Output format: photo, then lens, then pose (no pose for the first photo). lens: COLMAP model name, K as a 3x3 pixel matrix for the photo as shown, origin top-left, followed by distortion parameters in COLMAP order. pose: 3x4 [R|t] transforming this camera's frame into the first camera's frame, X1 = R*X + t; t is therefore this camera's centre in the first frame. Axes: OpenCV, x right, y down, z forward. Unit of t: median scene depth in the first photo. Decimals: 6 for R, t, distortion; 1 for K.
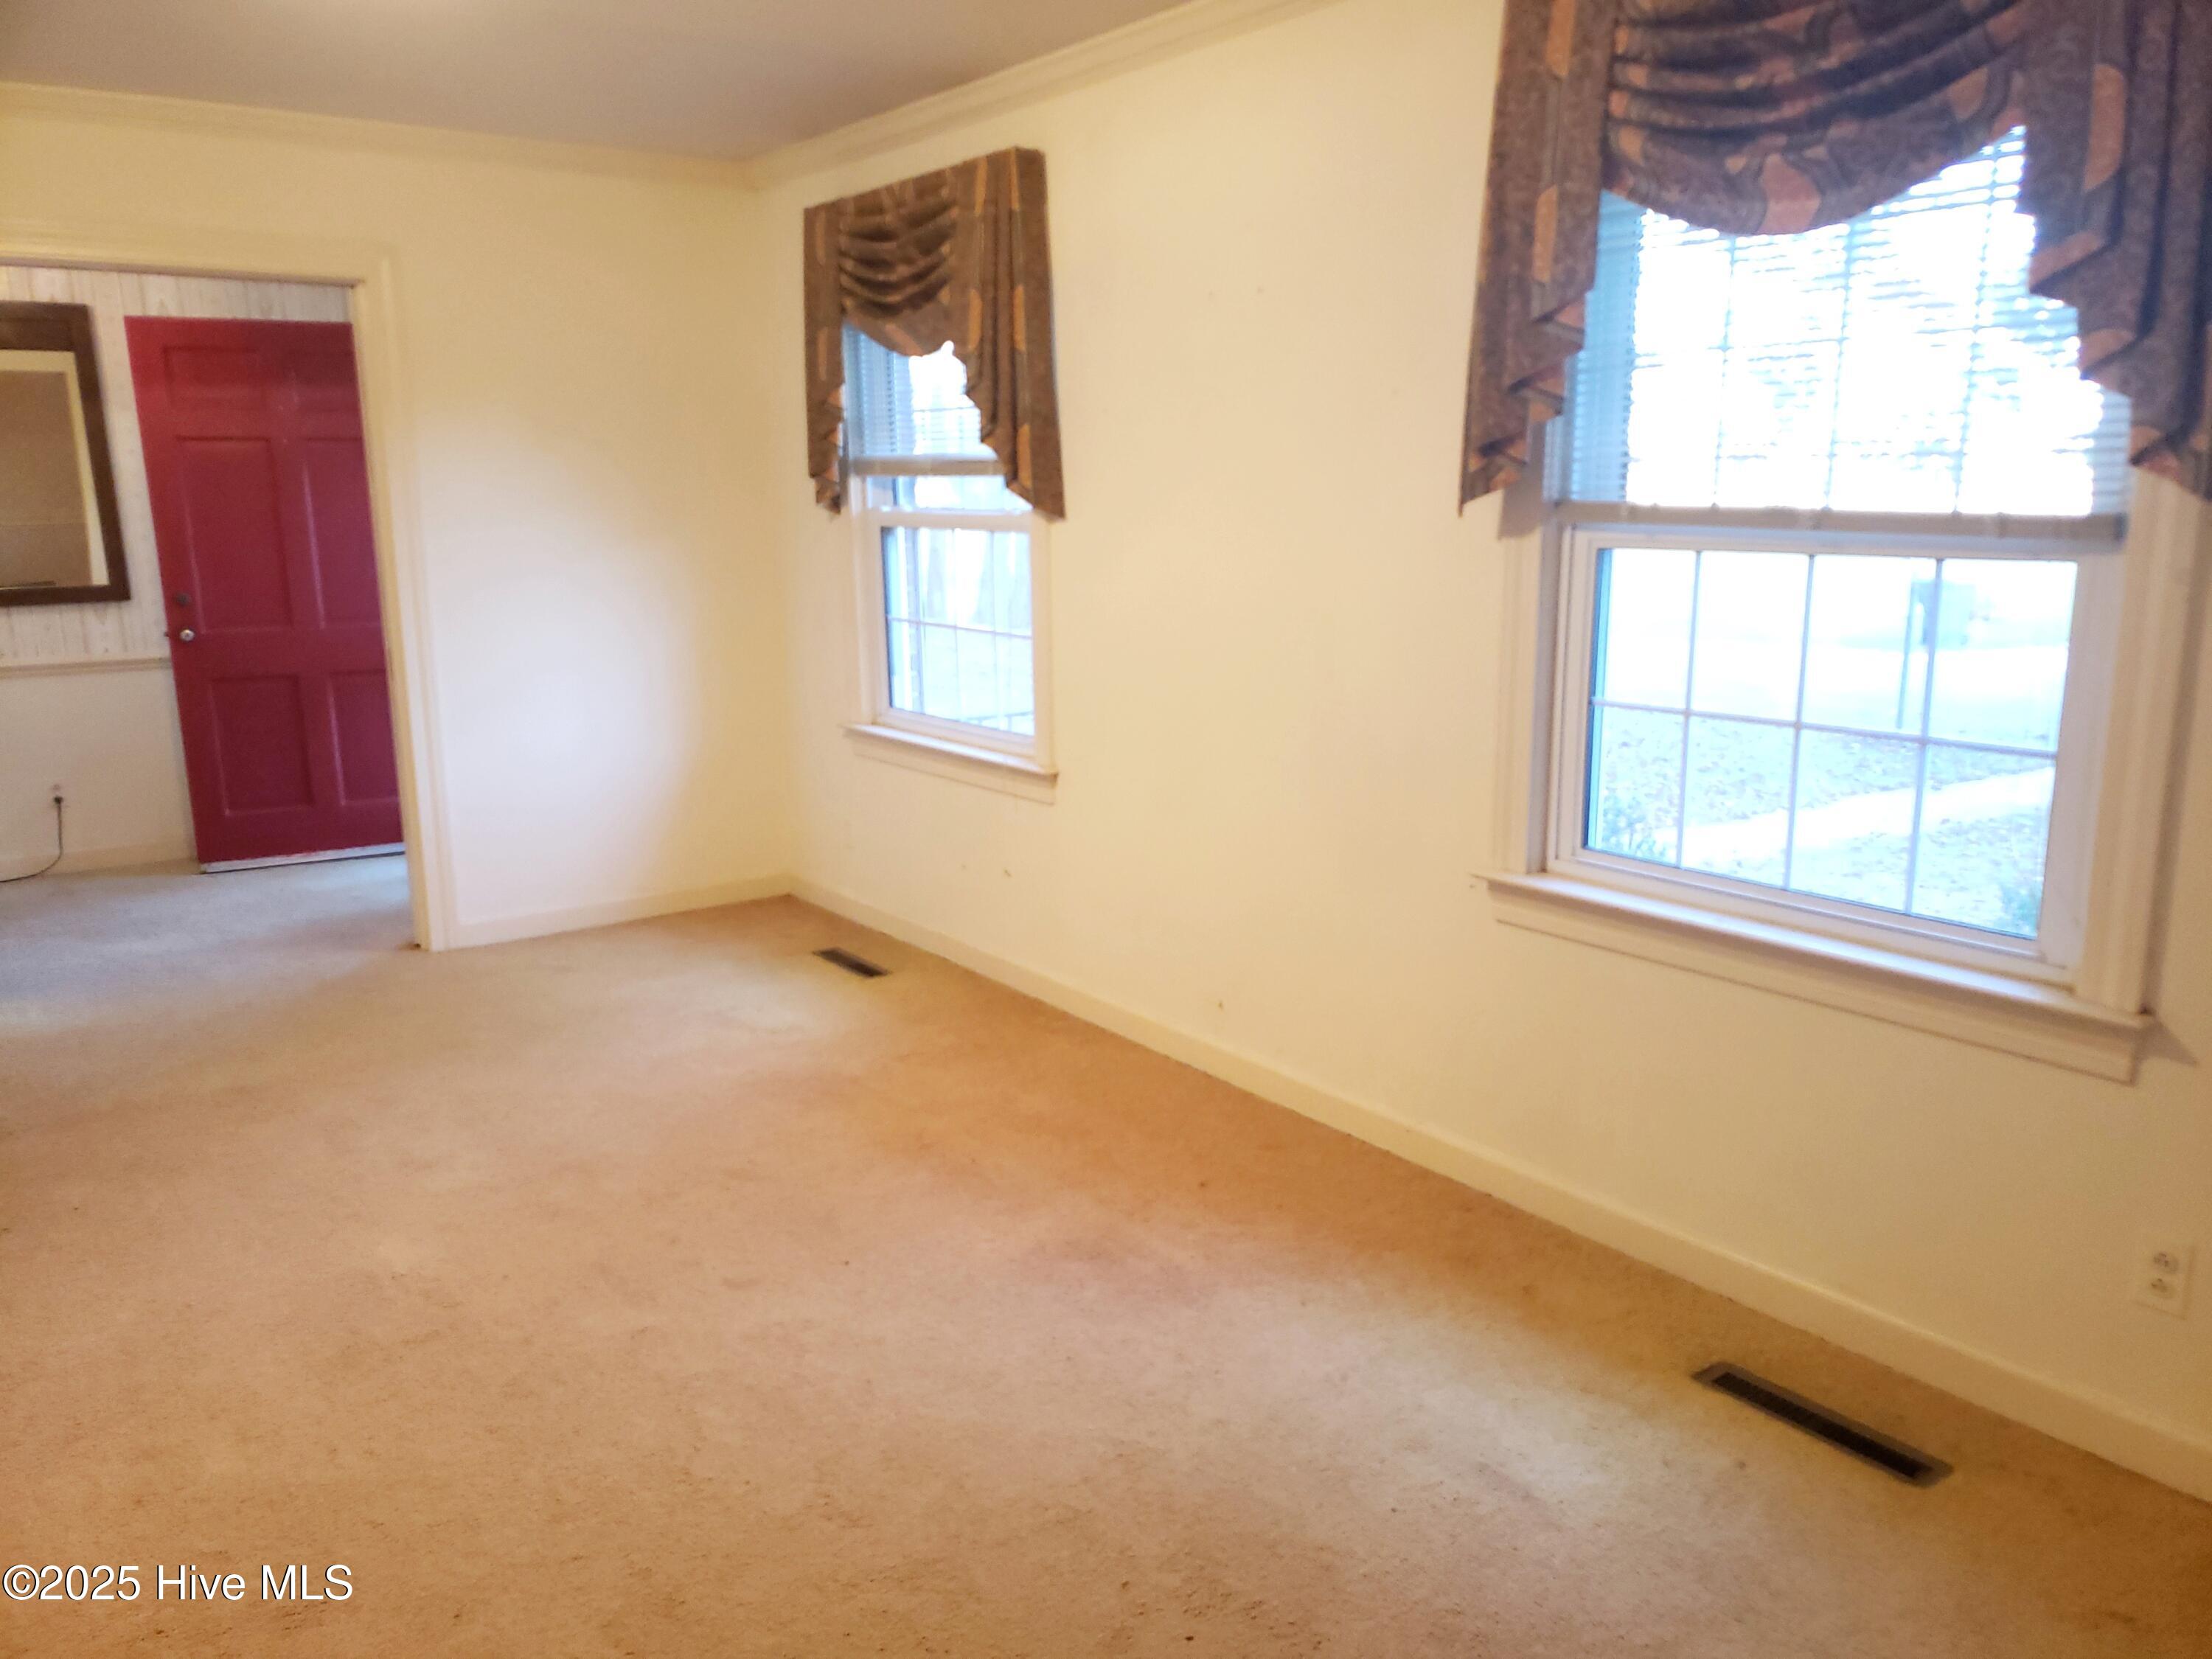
lens RADIAL K [[1698.3, 0, 1106.0], [0, 1698.3, 829.5], [0, 0, 1]] dist [0.007223, -0.051370]
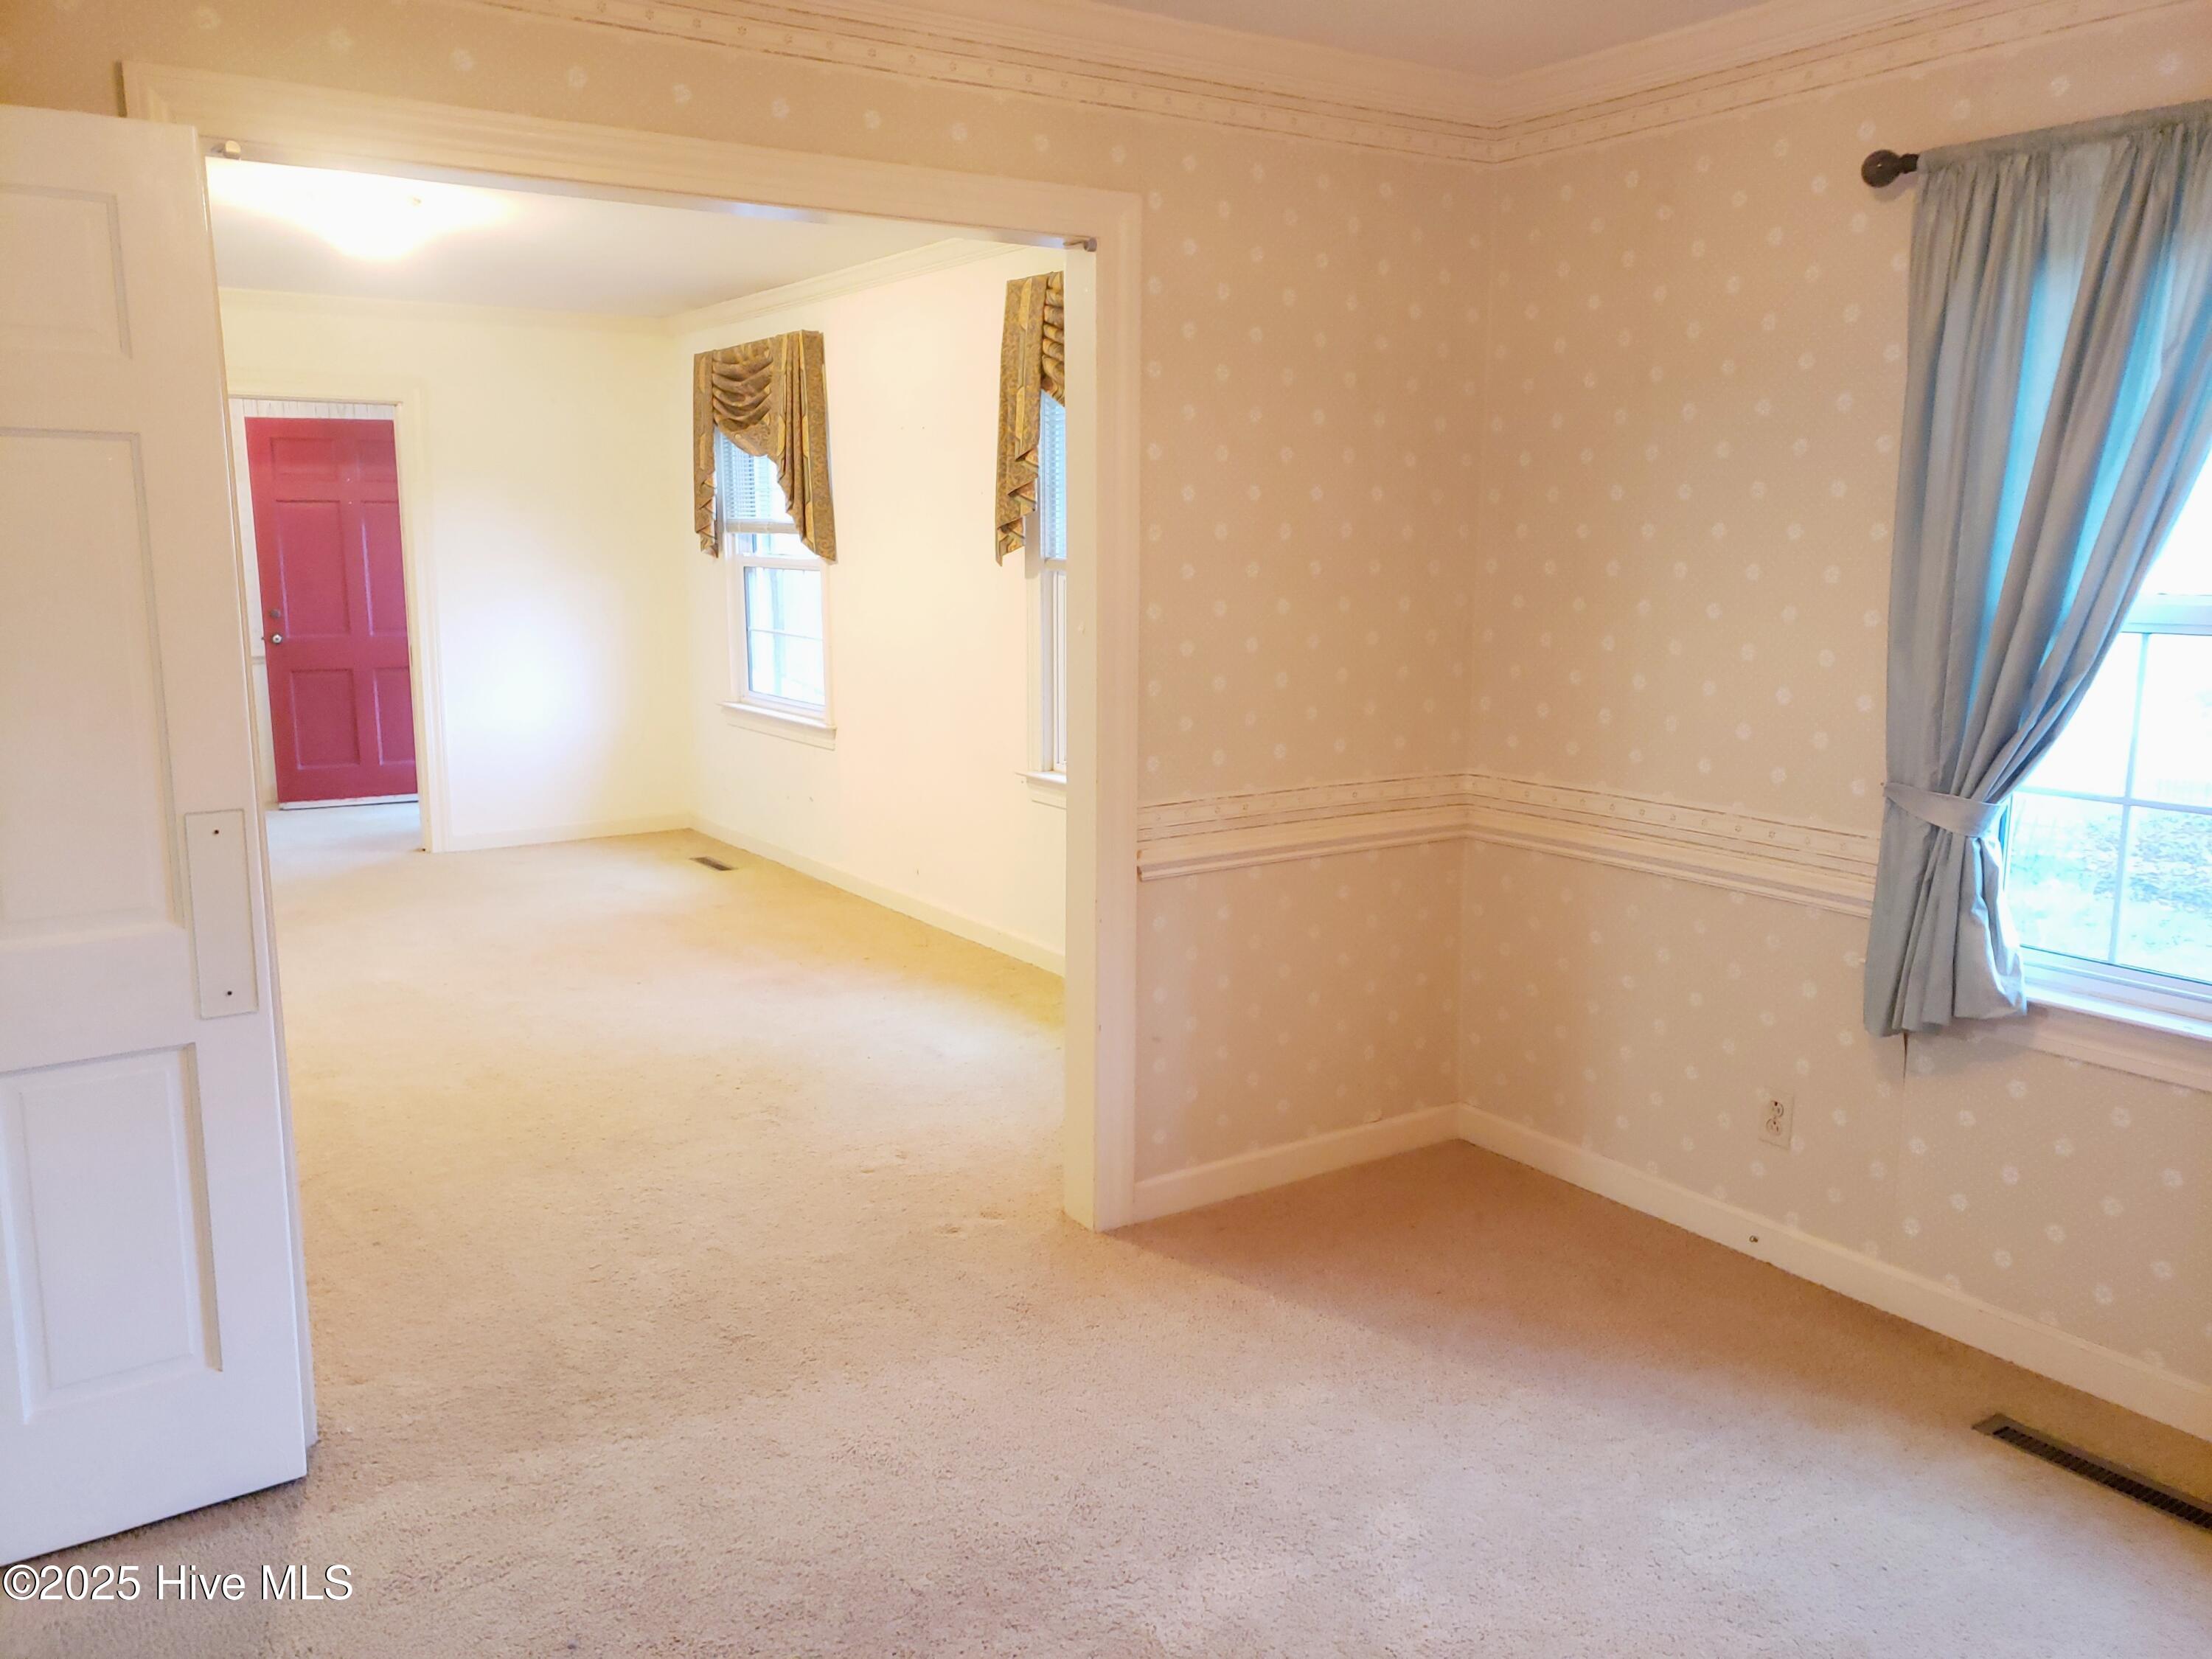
lens RADIAL K [[1678.5, 0, 1106.0], [0, 1678.5, 829.5], [0, 0, 1]] dist [0.004902, -0.125523]
pose [[0.999441, 0.022909, -0.024341, 0.248078], [-0.023545, 0.999381, -0.026157, 0.088919], [0.023727, 0.026716, 0.999361, -0.489366]]
